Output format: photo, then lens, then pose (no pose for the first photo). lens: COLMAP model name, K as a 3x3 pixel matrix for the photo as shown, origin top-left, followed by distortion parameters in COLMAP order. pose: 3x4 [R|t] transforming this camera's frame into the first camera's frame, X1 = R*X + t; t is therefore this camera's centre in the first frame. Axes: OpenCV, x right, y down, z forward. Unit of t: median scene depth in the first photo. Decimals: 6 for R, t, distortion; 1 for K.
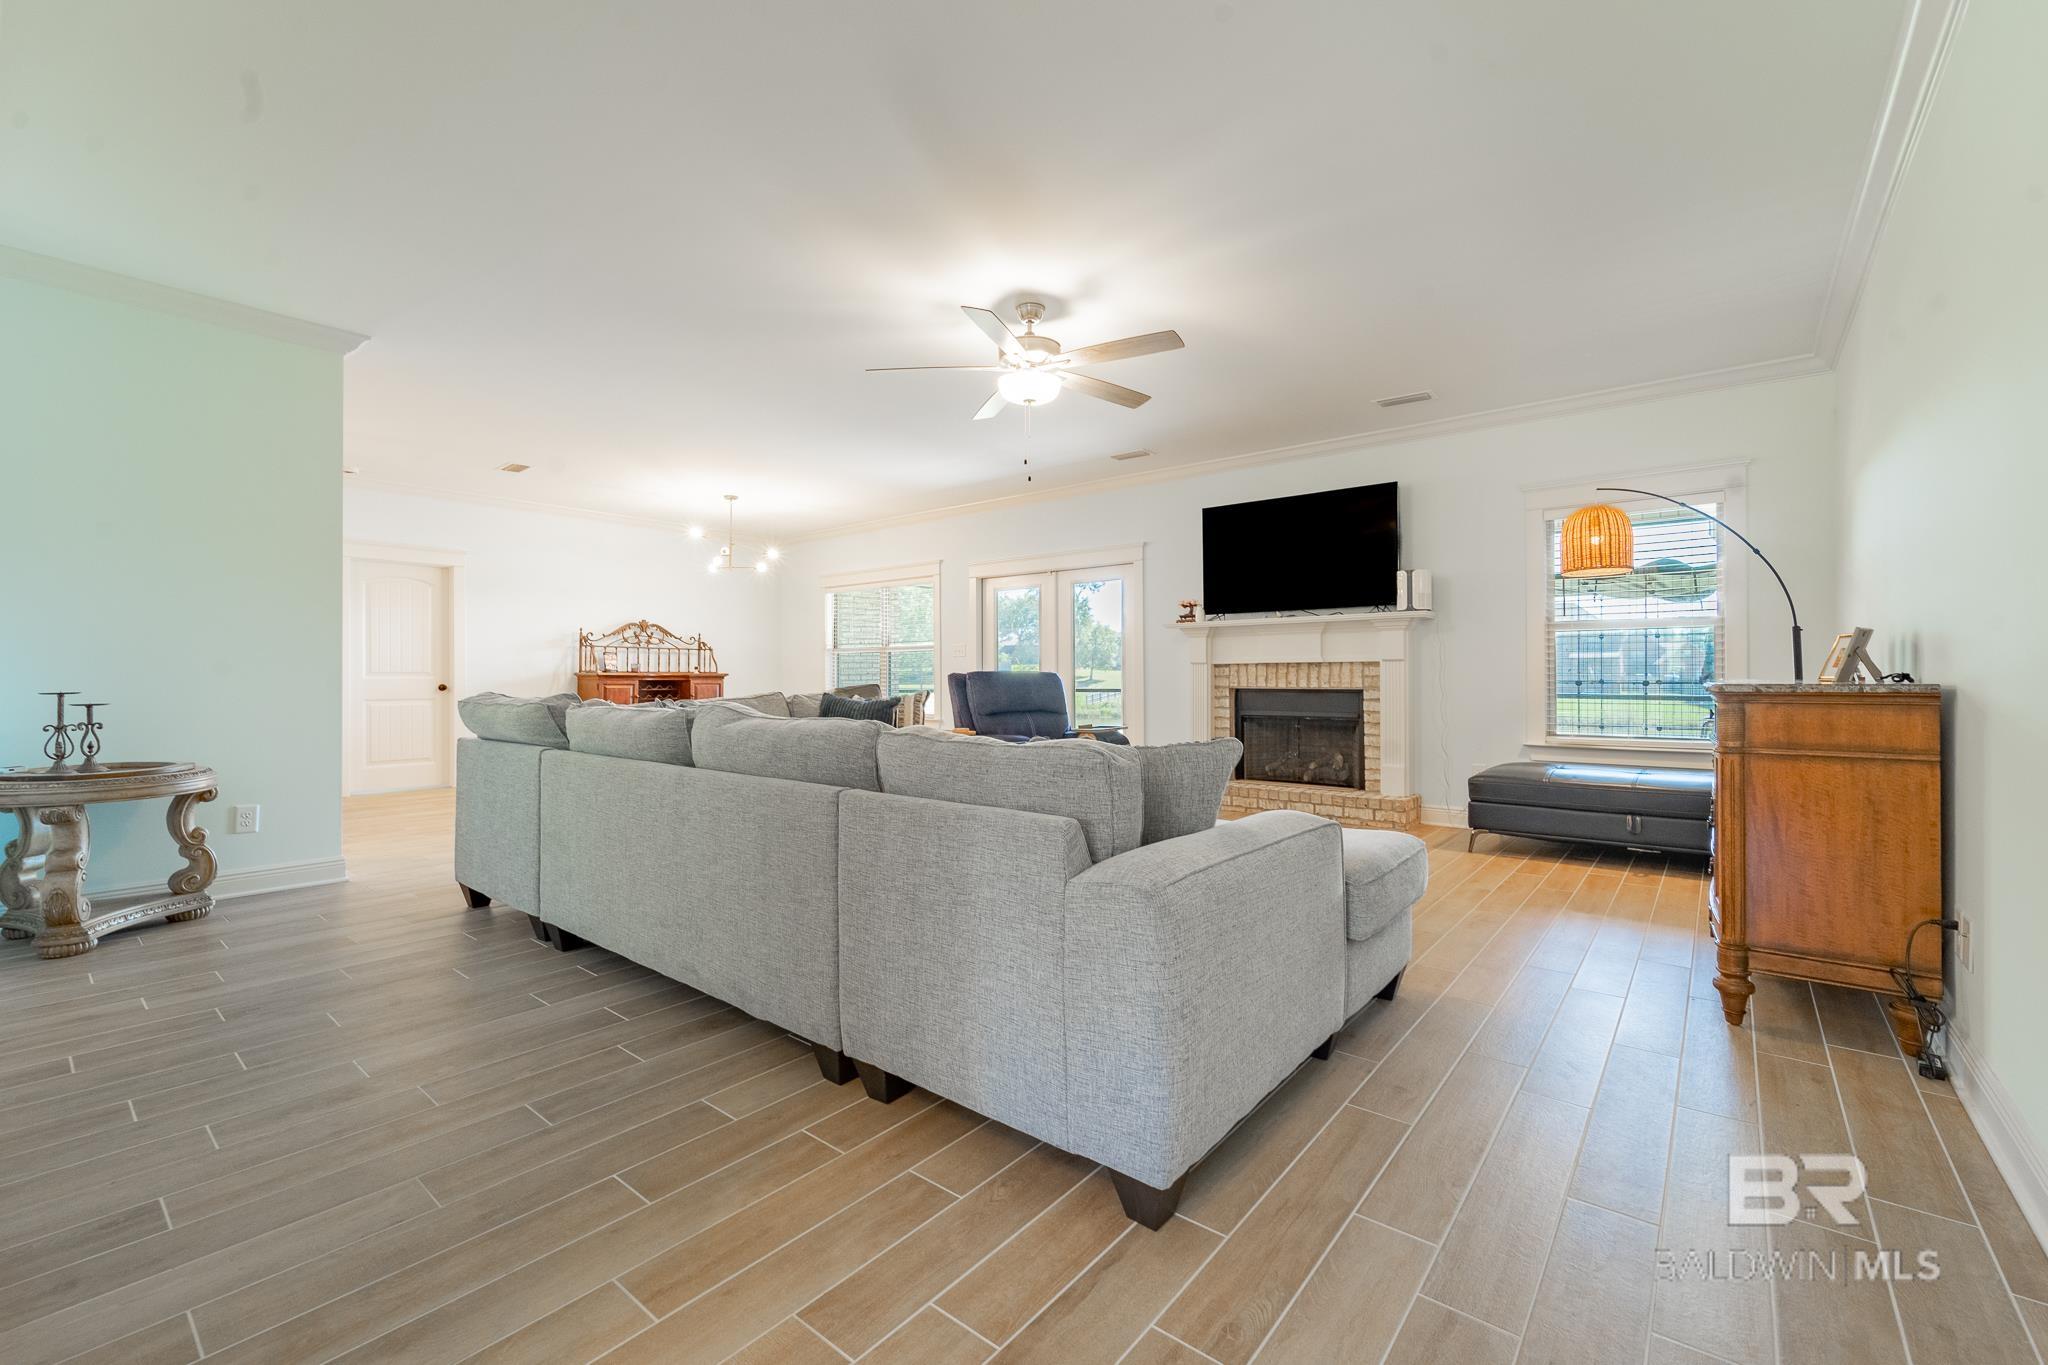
lens RADIAL K [[842.6, 0, 1016.7], [0, 842.6, 675.2], [0, 0, 1]] dist [0.000633, 0.000064]
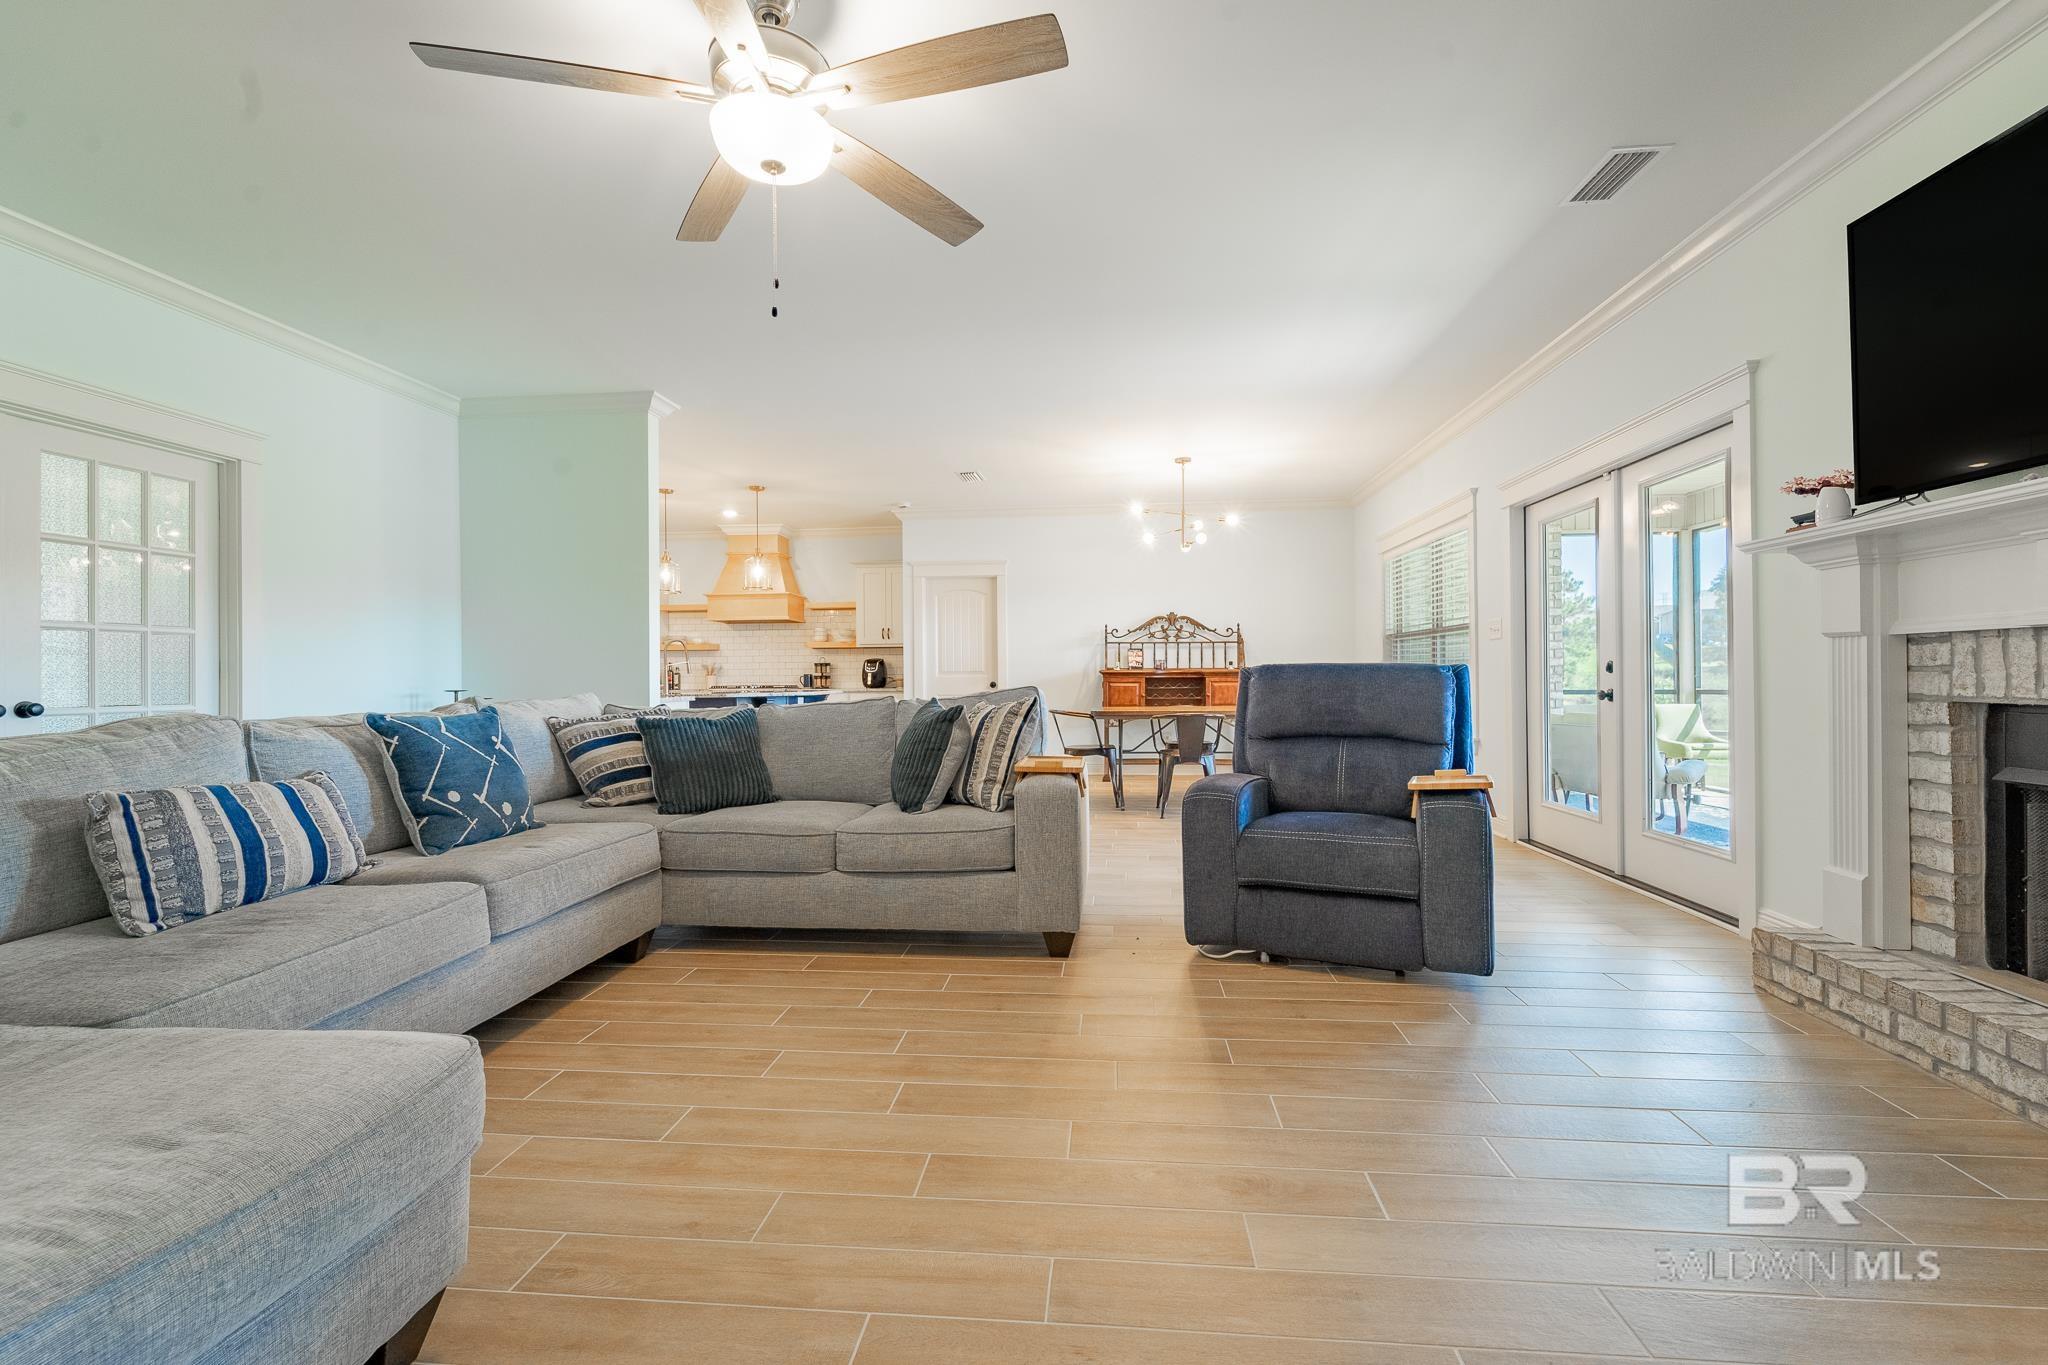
lens RADIAL K [[844.4, 0, 1036.7], [0, 844.4, 675.0], [0, 0, 1]] dist [0.000461, -0.000043]
pose [[0.570886, -0.003566, -0.821022, 0.273010], [0.008198, 0.999965, 0.001357, 0.000556], [0.820988, -0.007506, 0.570895, 0.407298]]
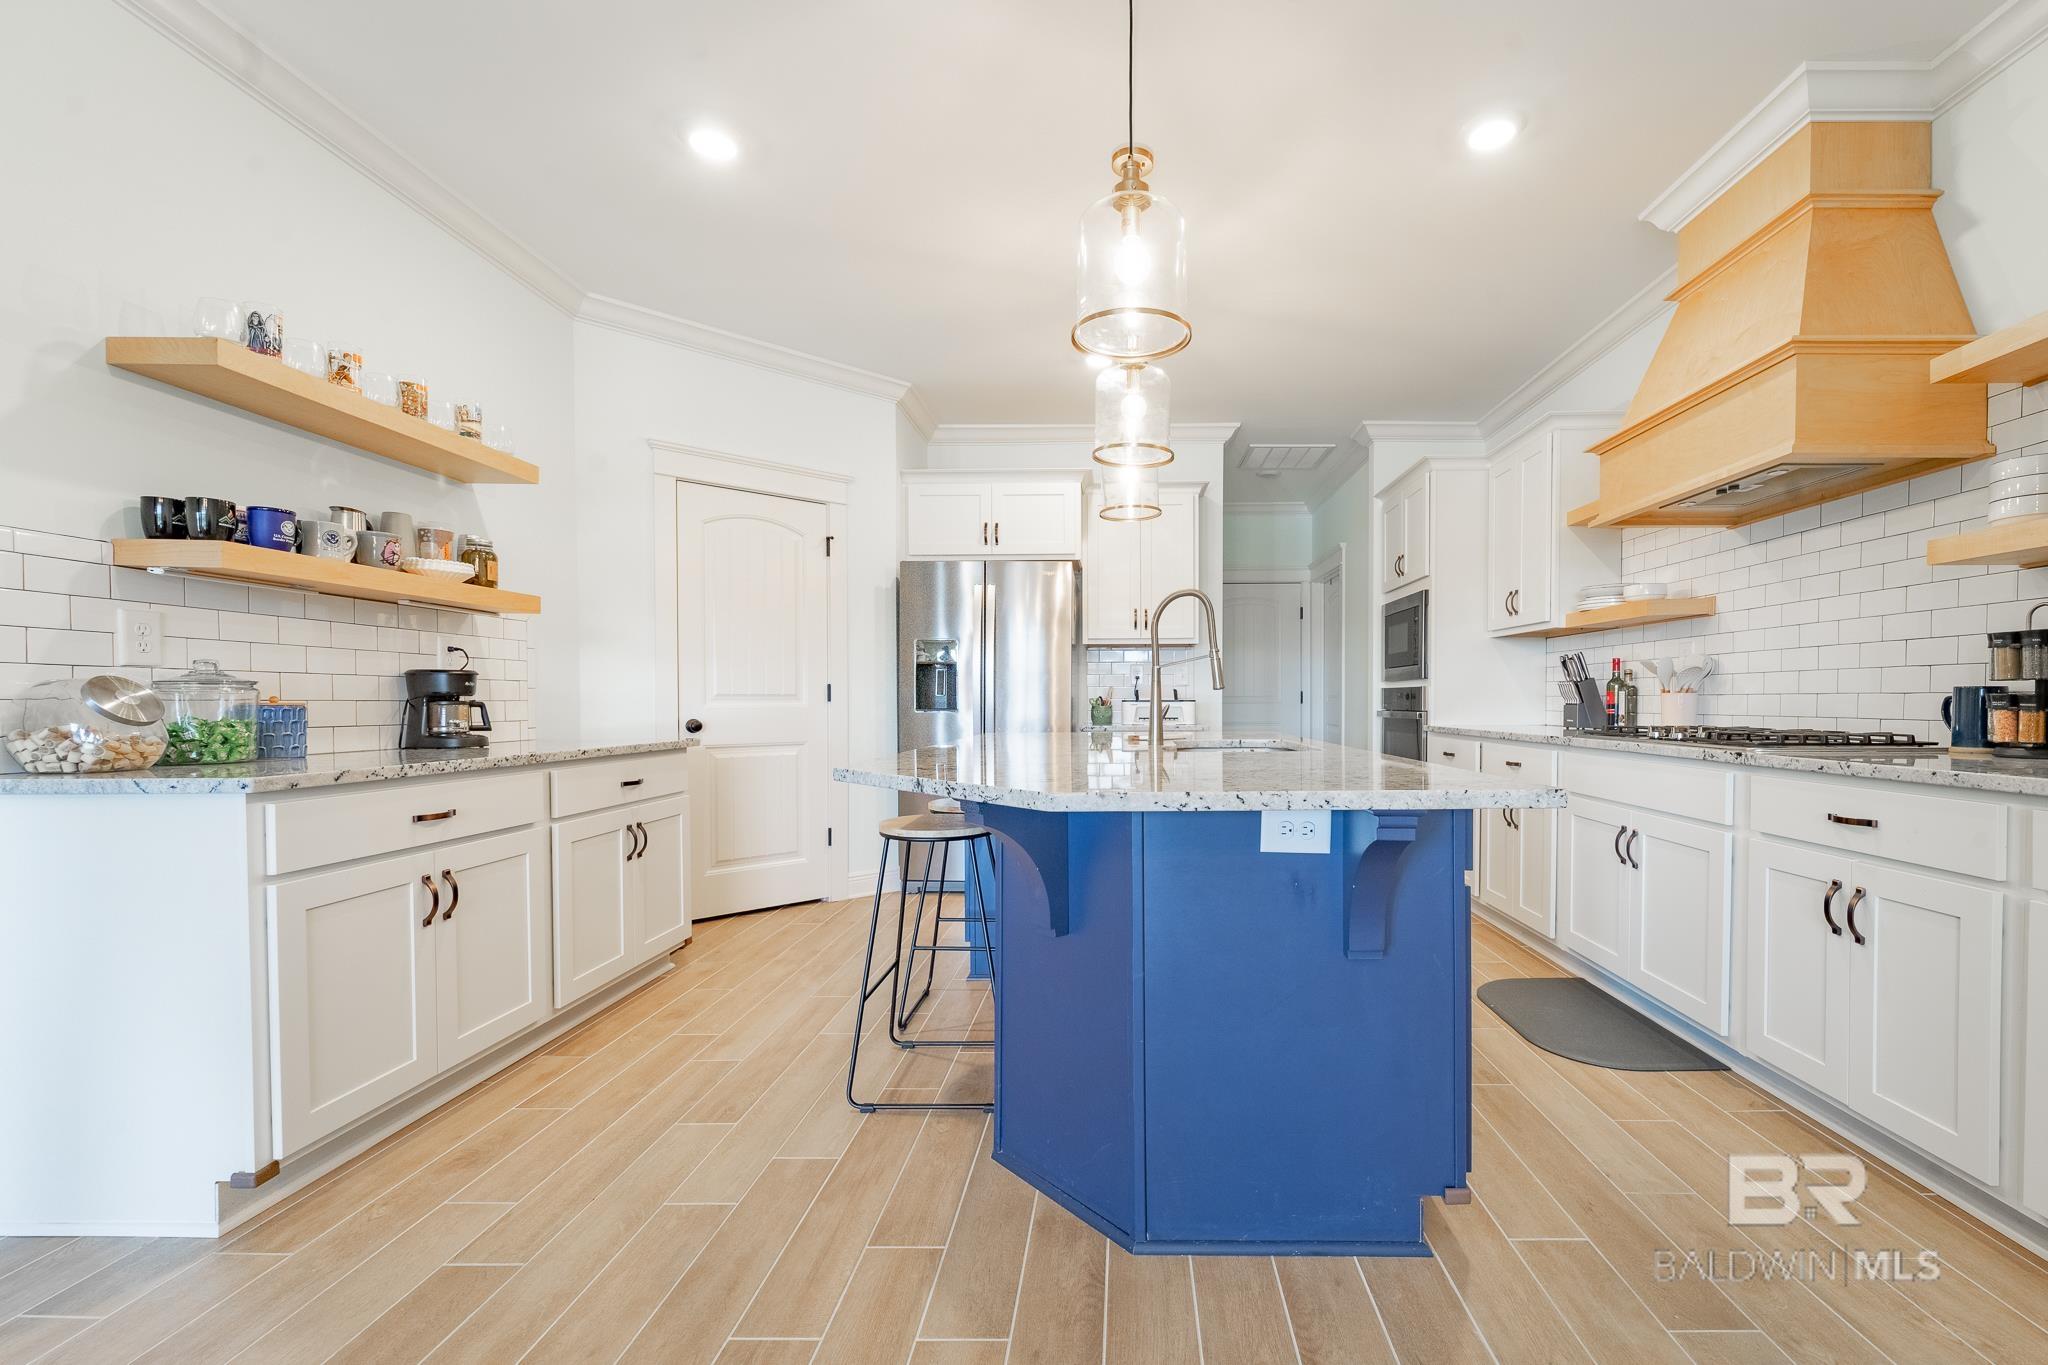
lens RADIAL K [[863.4, 0, 1121.6], [0, 863.4, 714.1], [0, 0, 1]] dist [-0.001005, -0.000226]
pose [[-0.773081, 0.015050, -0.634129, -0.550466], [0.006413, 0.999853, 0.015912, 0.001015], [0.634275, 0.008234, -0.773064, 0.881620]]
